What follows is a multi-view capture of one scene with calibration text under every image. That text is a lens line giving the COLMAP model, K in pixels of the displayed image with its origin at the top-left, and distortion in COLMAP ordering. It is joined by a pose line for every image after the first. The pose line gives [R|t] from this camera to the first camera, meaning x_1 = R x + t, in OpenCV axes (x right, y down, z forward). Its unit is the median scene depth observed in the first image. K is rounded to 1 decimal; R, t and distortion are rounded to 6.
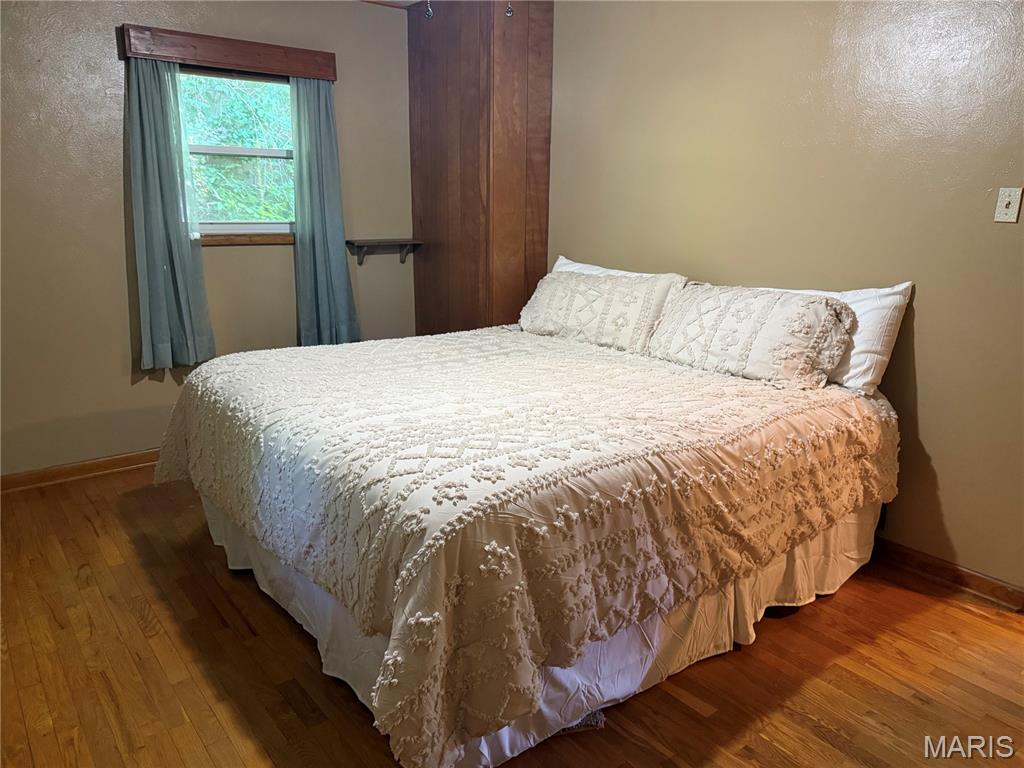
lens RADIAL K [[719.2, 0, 508.4], [0, 719.2, 383.2], [0, 0, 1]] dist [0.056085, -0.061434]
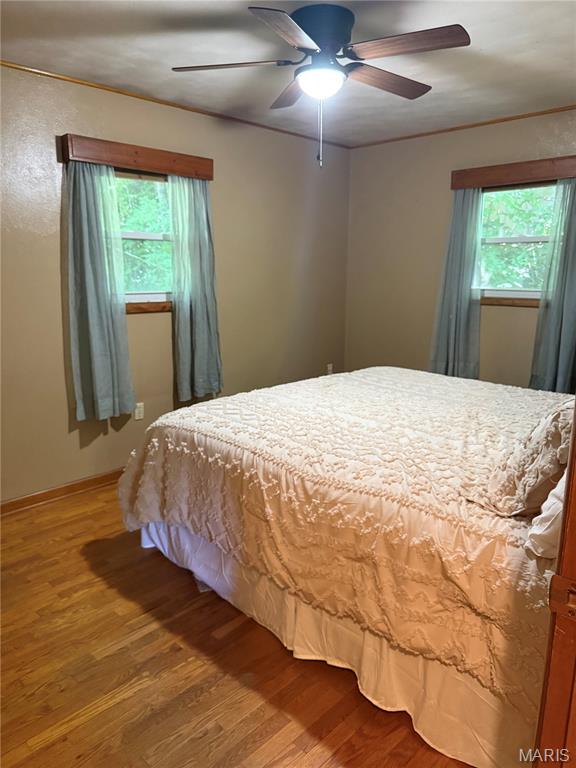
lens RADIAL K [[539.4, 0, 286.8], [0, 539.4, 385.9], [0, 0, 1]] dist [0.056085, -0.061434]
pose [[0.151951, 0.201441, -0.967643, 1.098184], [-0.239336, 0.957374, 0.161720, -0.195618], [0.958973, 0.207018, 0.193686, 0.740129]]
